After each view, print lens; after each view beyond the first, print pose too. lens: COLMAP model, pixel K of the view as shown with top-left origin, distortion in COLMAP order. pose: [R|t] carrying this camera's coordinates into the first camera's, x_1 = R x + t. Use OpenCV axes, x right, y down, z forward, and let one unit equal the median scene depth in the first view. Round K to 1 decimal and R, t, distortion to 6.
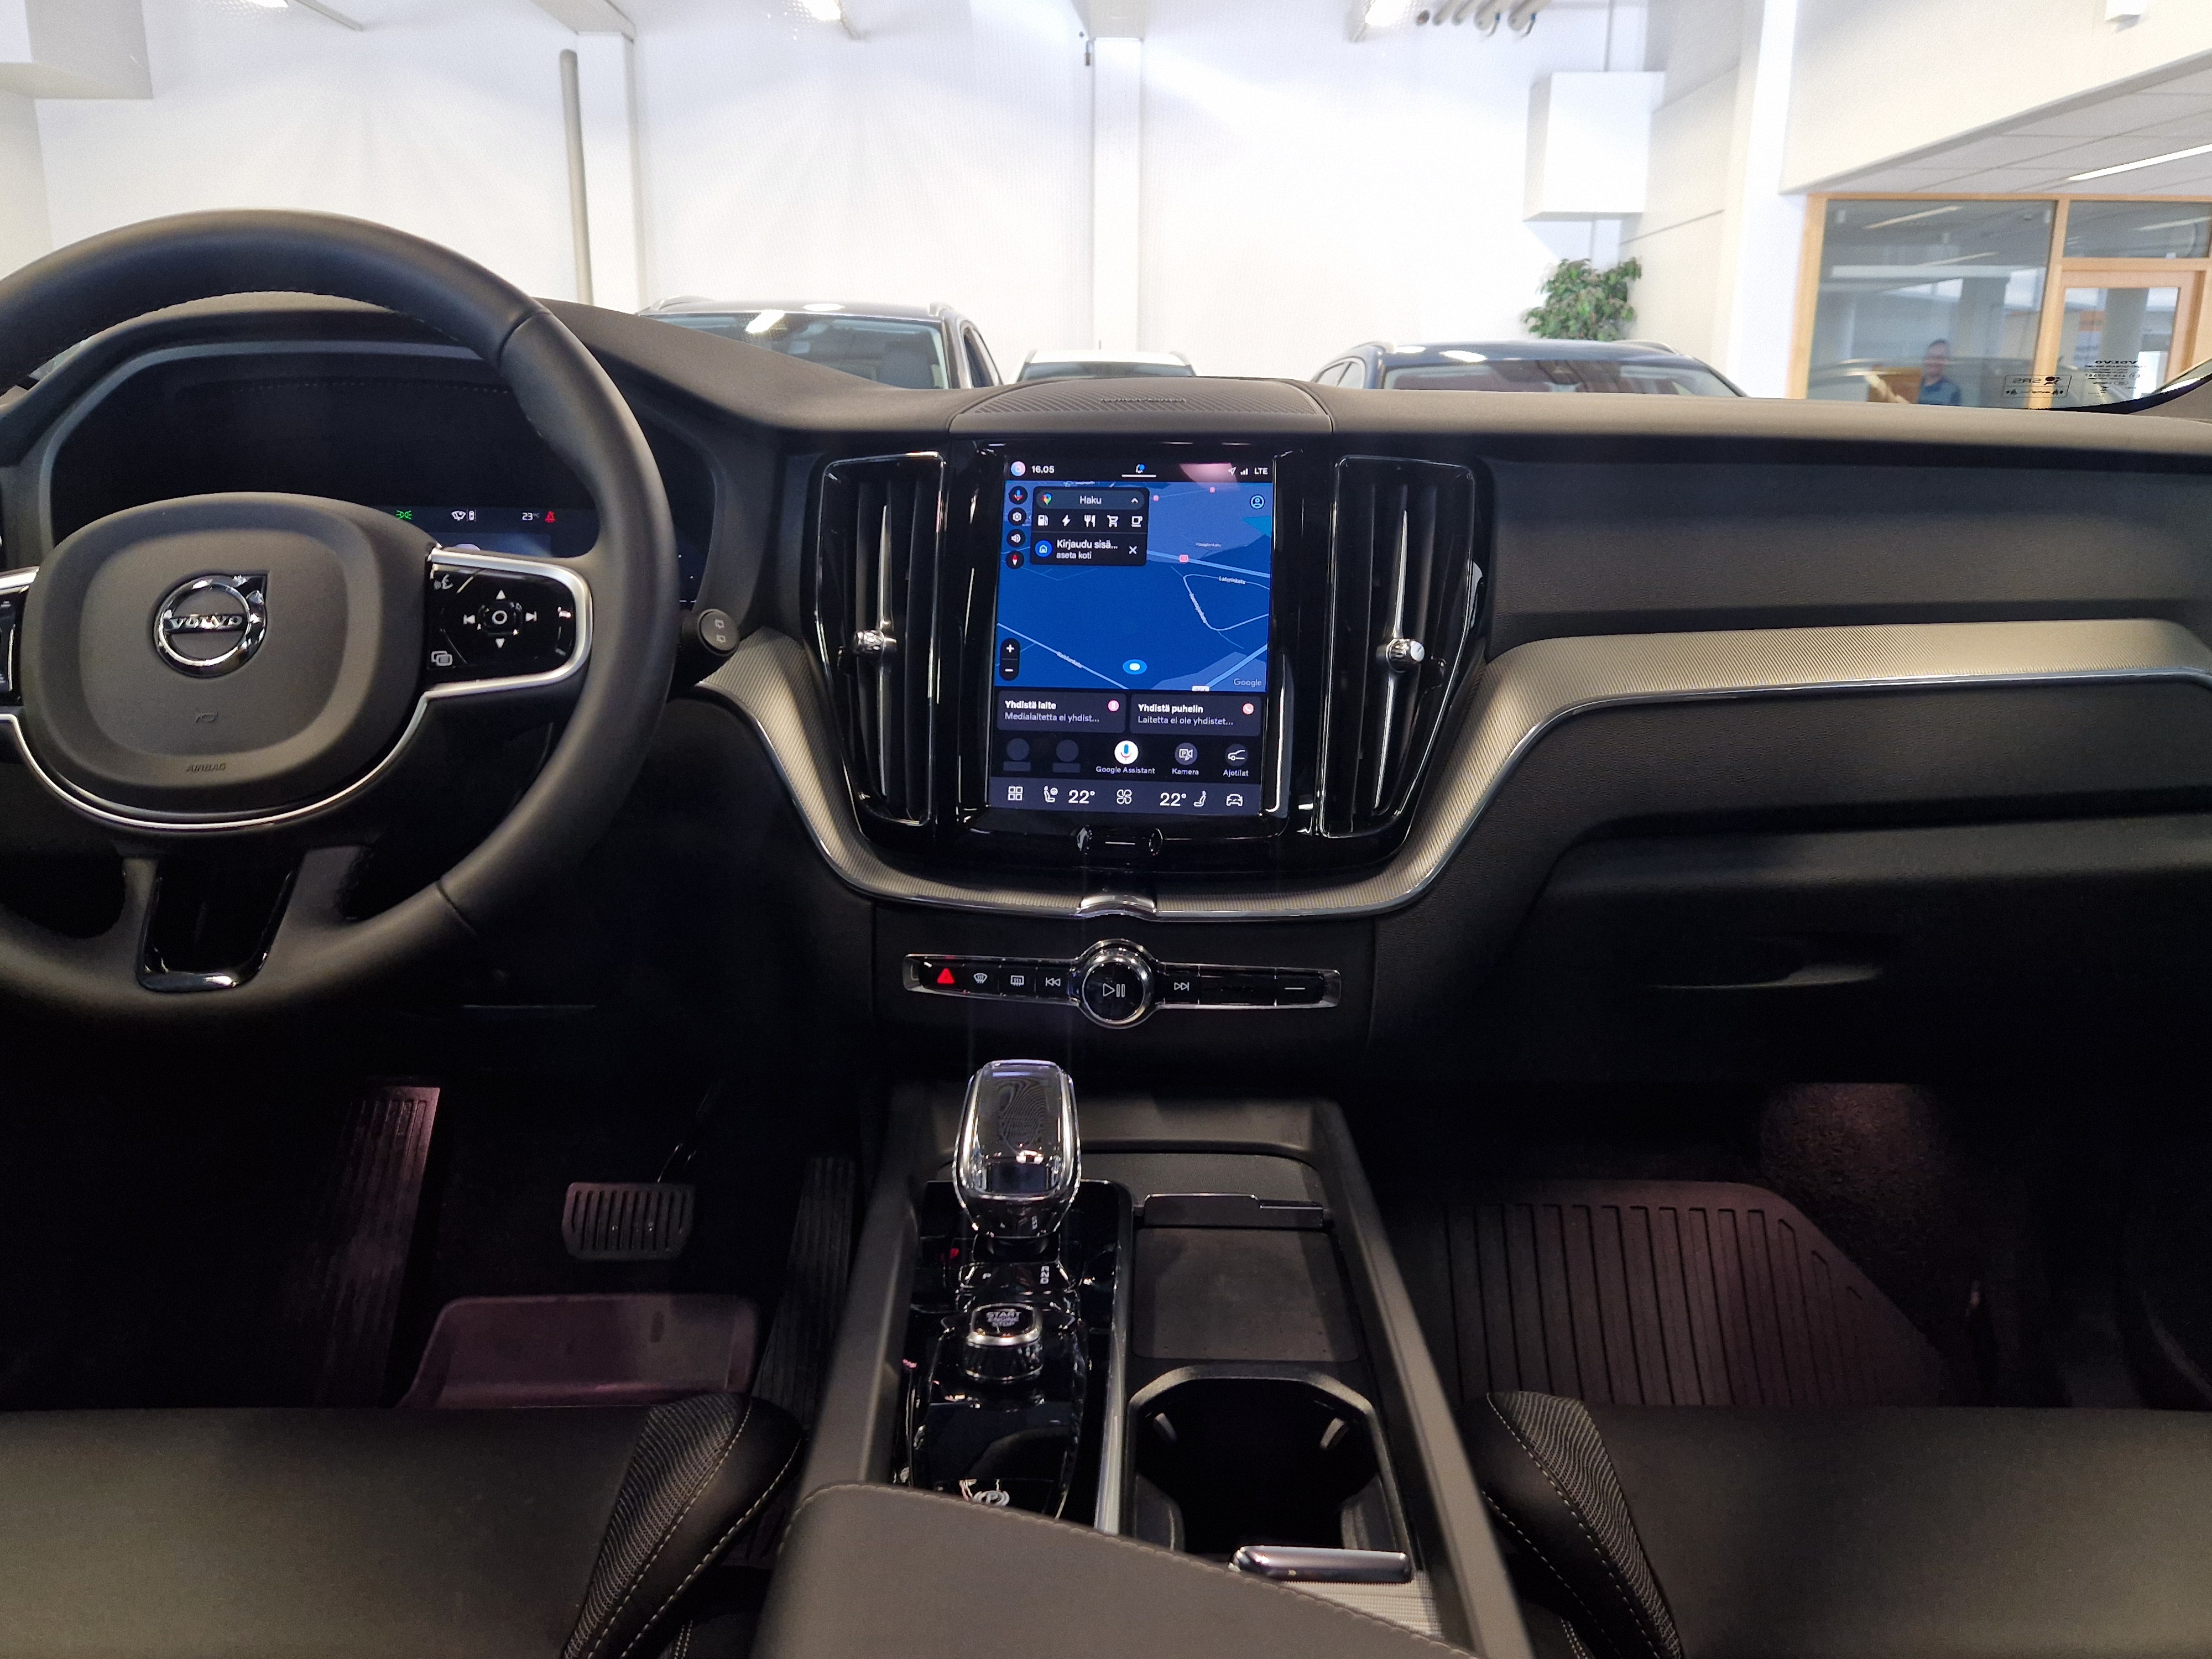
lens RADIAL K [[2108.2, 0, 1055.2], [0, 2108.2, 724.5], [0, 0, 1]] dist [0.125748, -0.149870]
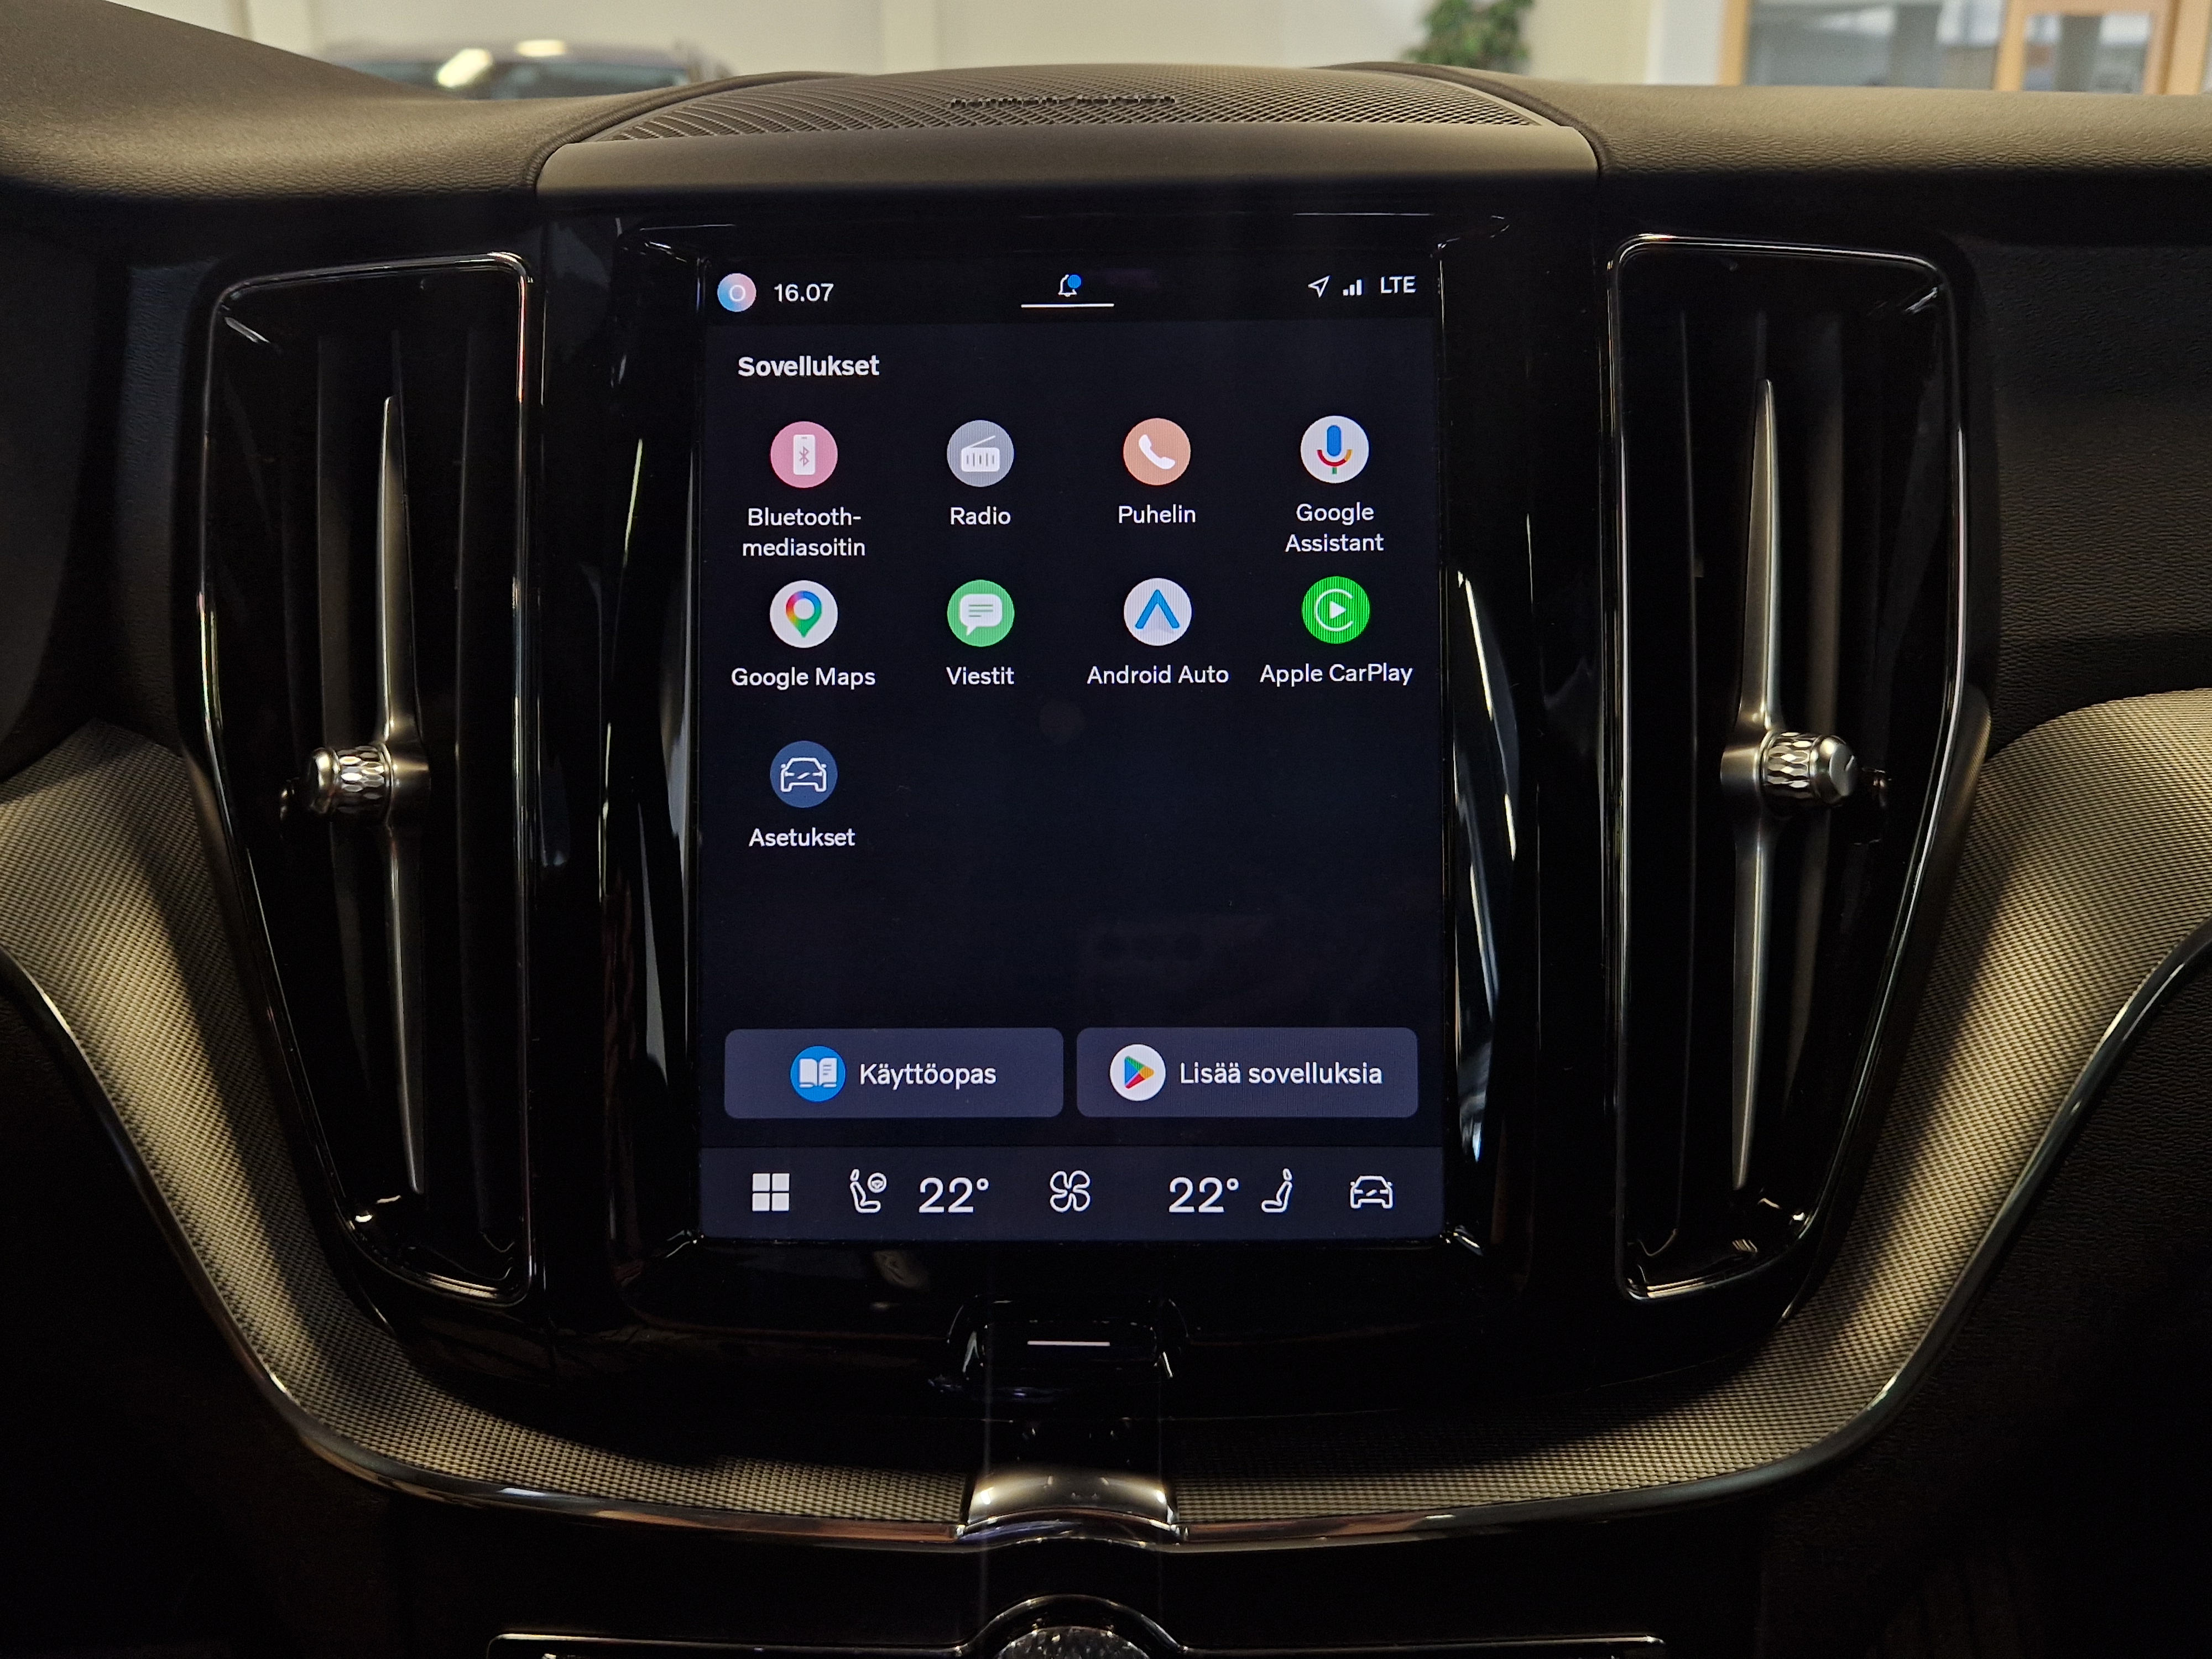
lens RADIAL K [[2108.2, 0, 1055.2], [0, 2108.2, 724.5], [0, 0, 1]] dist [0.125748, -0.149870]
pose [[0.992794, -0.045579, 0.110829, -0.007062], [0.035056, 0.994849, 0.095113, -0.080862], [-0.114594, -0.090543, 0.989278, 0.632538]]
